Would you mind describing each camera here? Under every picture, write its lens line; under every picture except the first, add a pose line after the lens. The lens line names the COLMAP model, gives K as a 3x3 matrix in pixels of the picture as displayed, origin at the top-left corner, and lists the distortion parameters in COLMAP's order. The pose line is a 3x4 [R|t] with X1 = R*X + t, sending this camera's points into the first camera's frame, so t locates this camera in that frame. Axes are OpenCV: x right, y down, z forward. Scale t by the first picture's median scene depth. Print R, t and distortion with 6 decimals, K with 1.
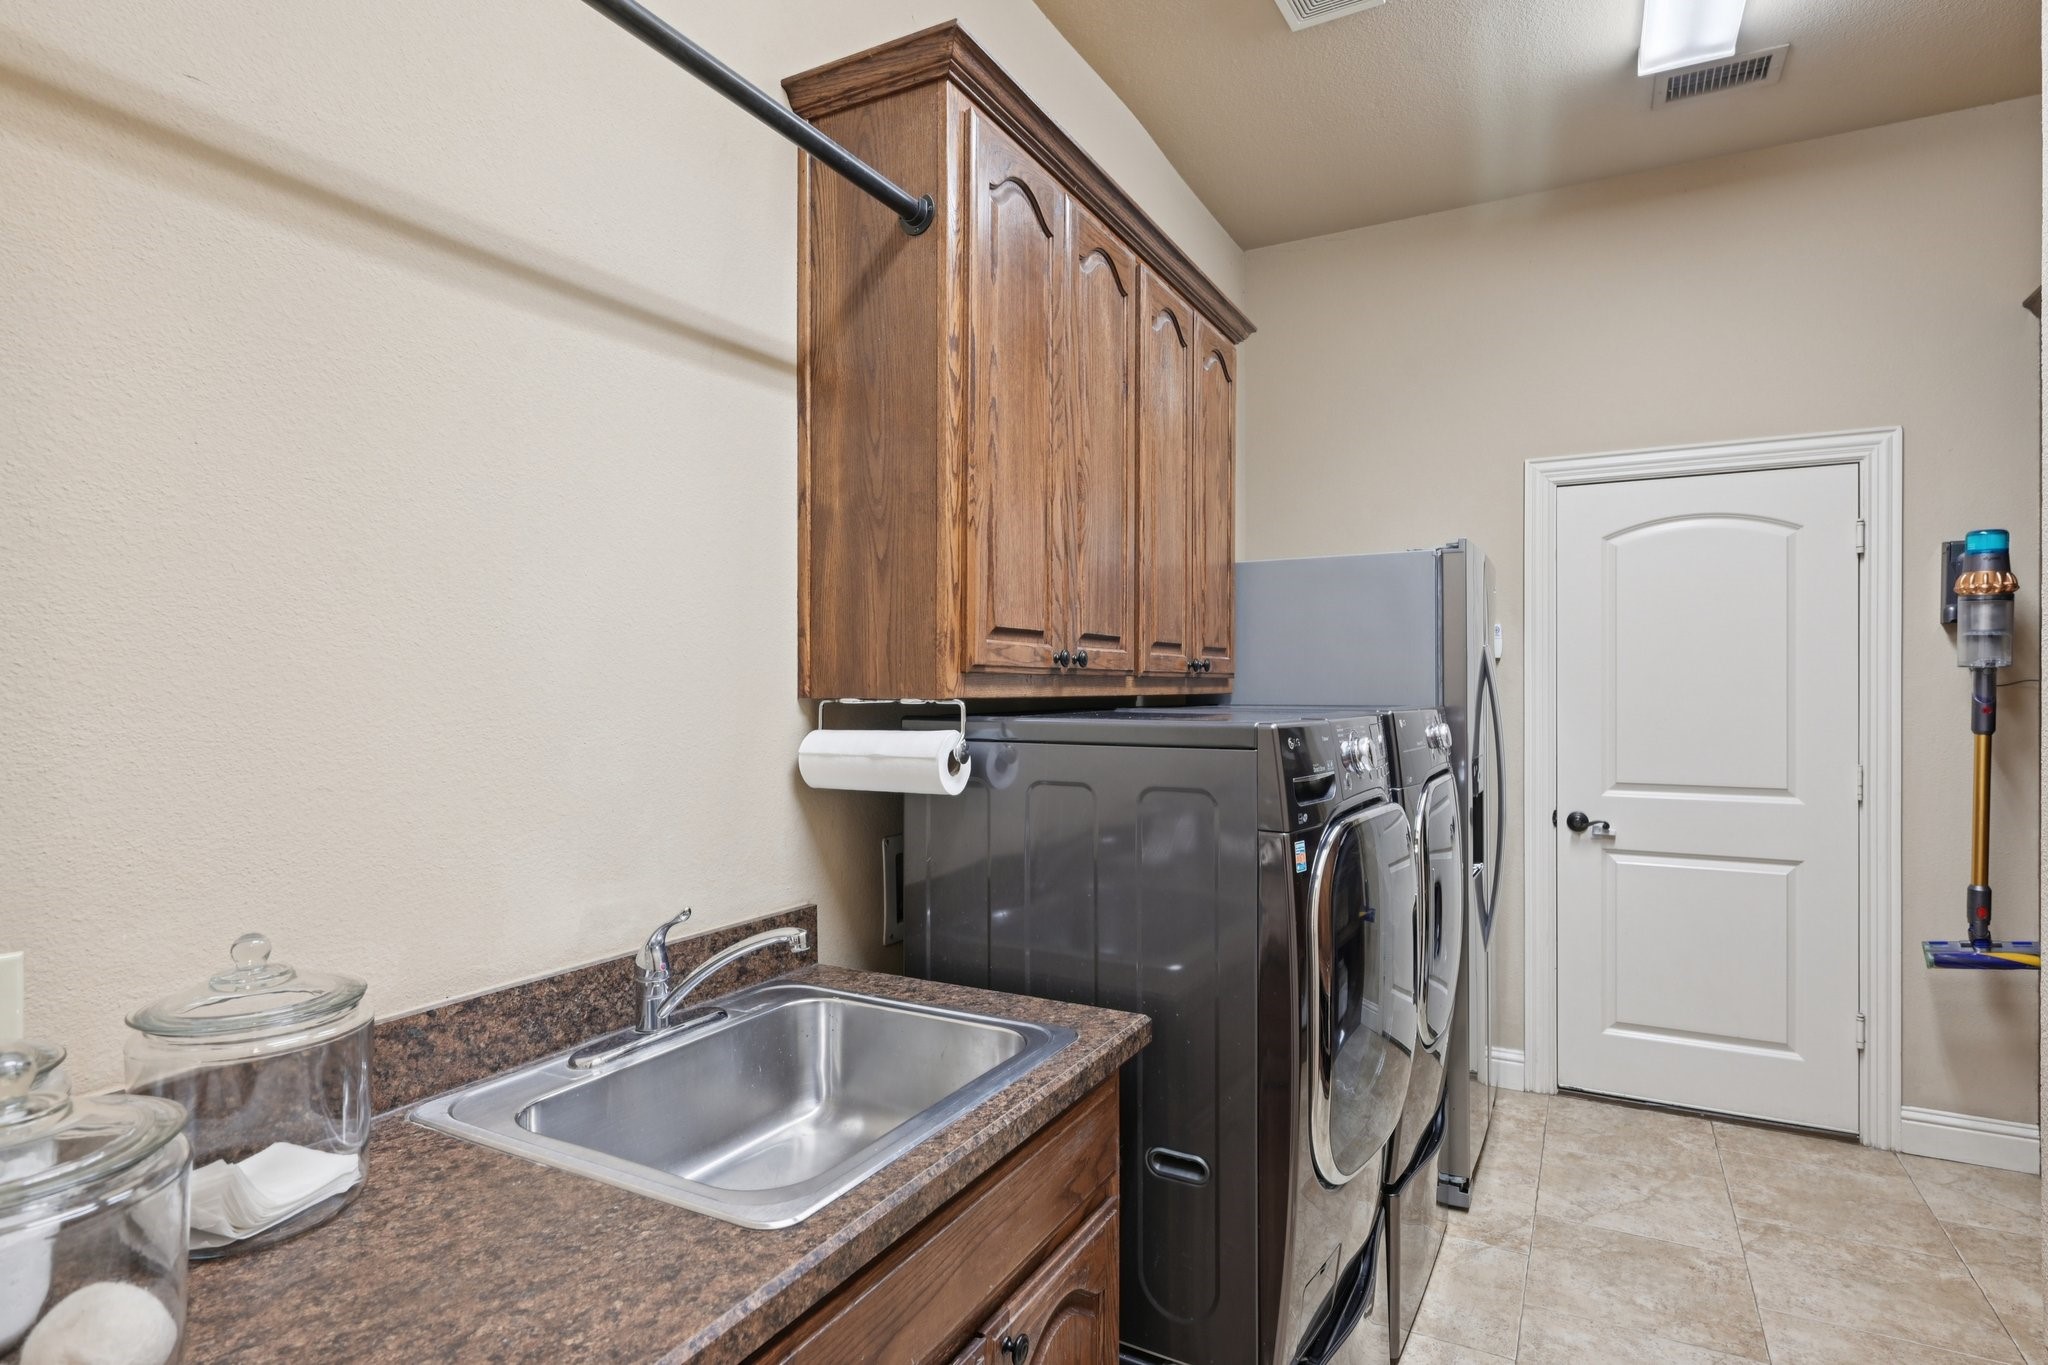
lens RADIAL K [[1058.4, 0, 1024.6], [0, 1058.4, 684.5], [0, 0, 1]] dist [-0.001099, -0.001181]
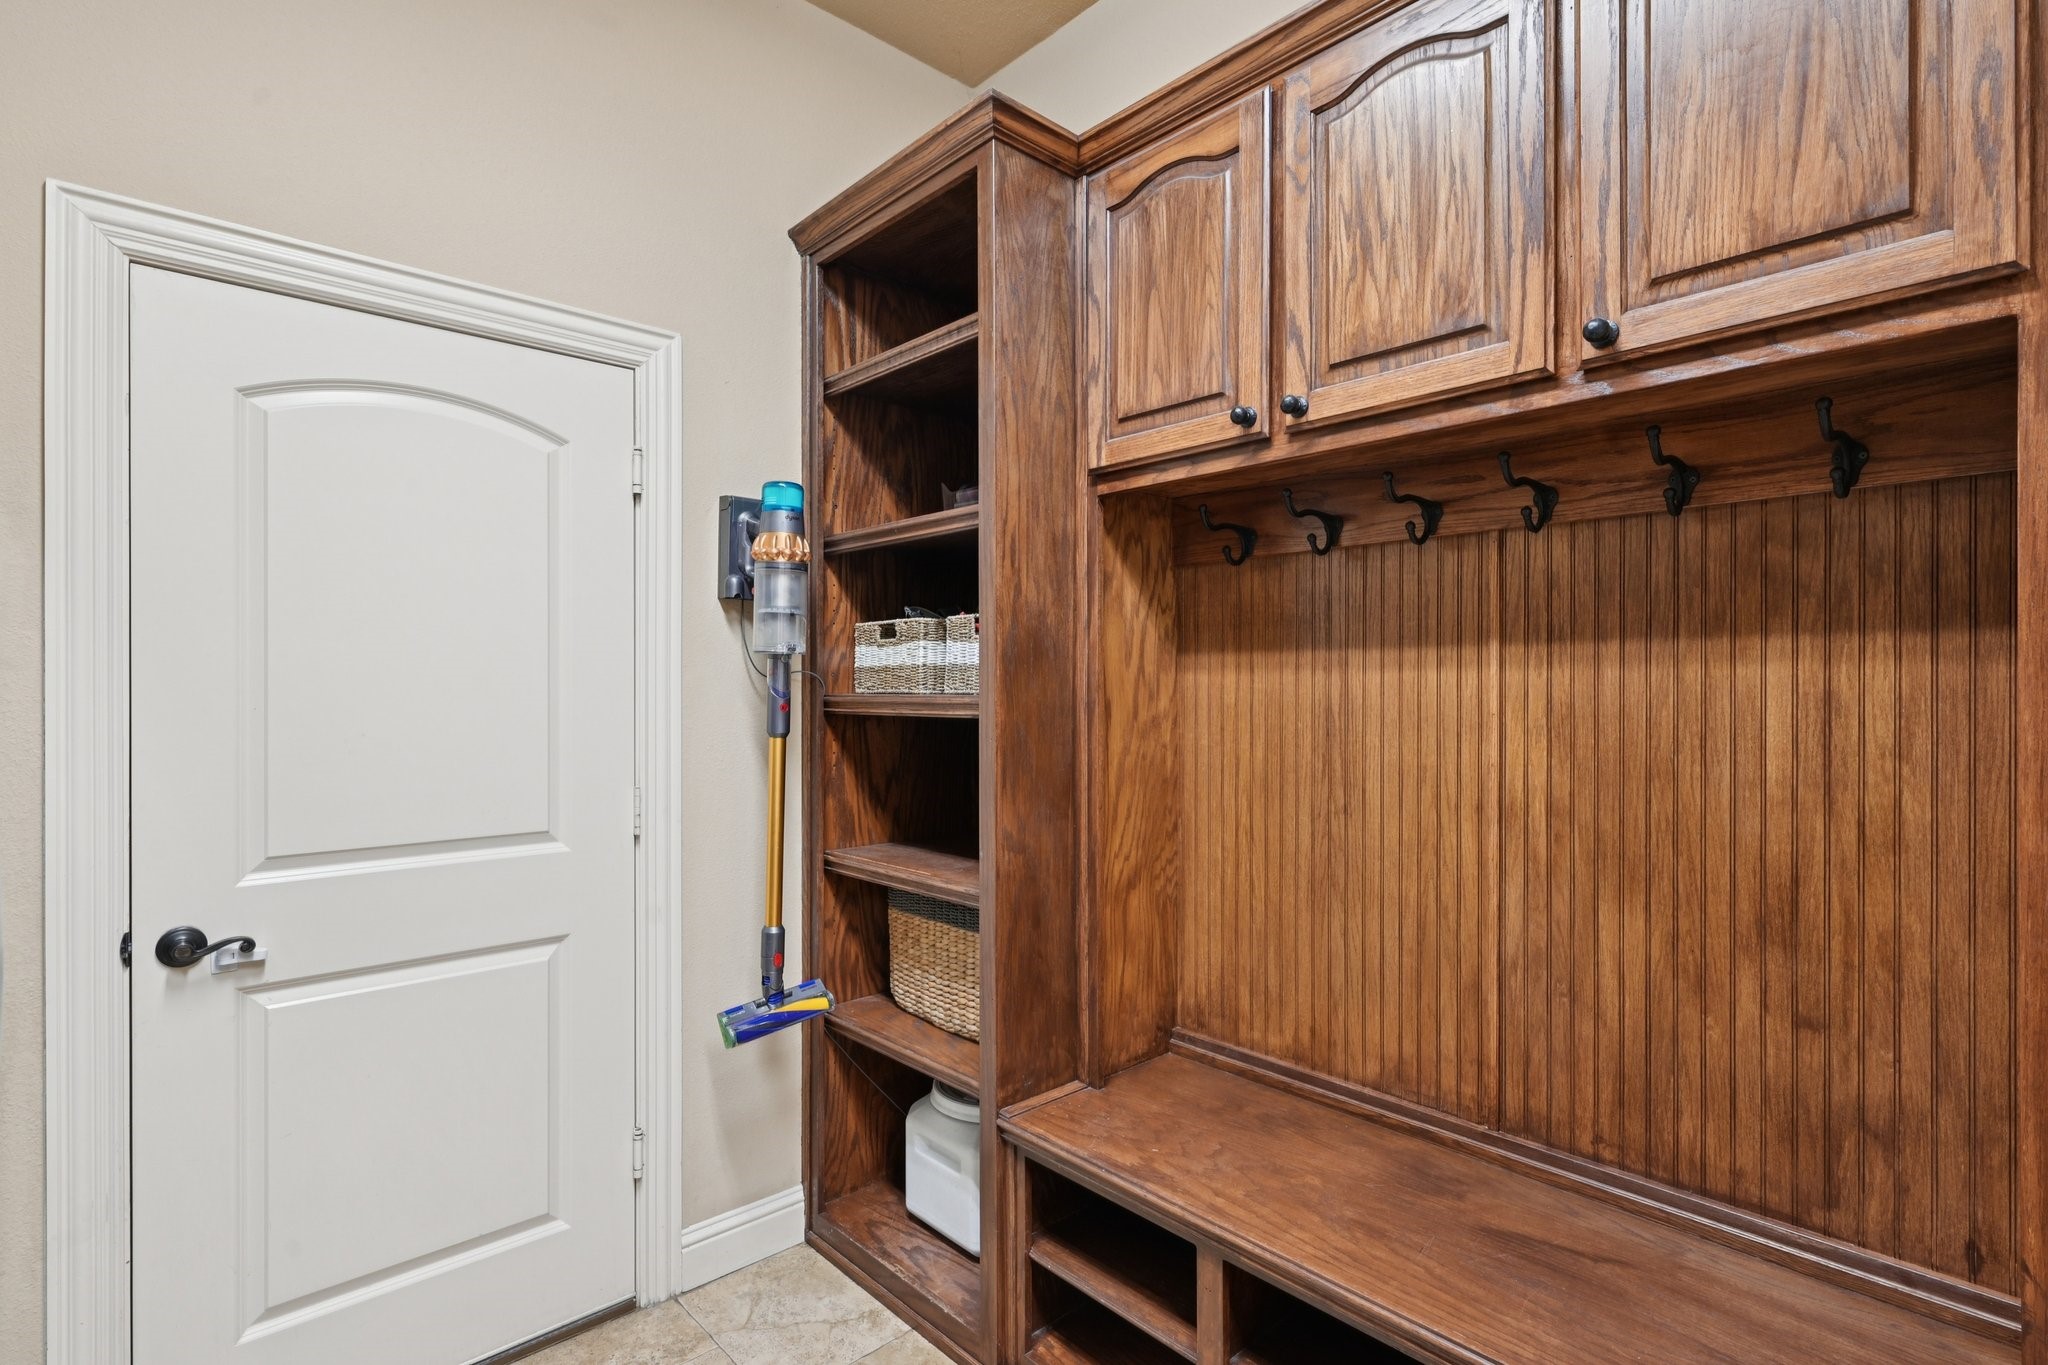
lens RADIAL K [[981.4, 0, 1022.6], [0, 981.4, 687.1], [0, 0, 1]] dist [-0.001313, 0.000119]
pose [[0.324342, 0.000003, 0.945940, 0.242544], [0.002779, 0.999996, -0.000956, 0.009560], [-0.945936, 0.002939, 0.324341, 0.537888]]
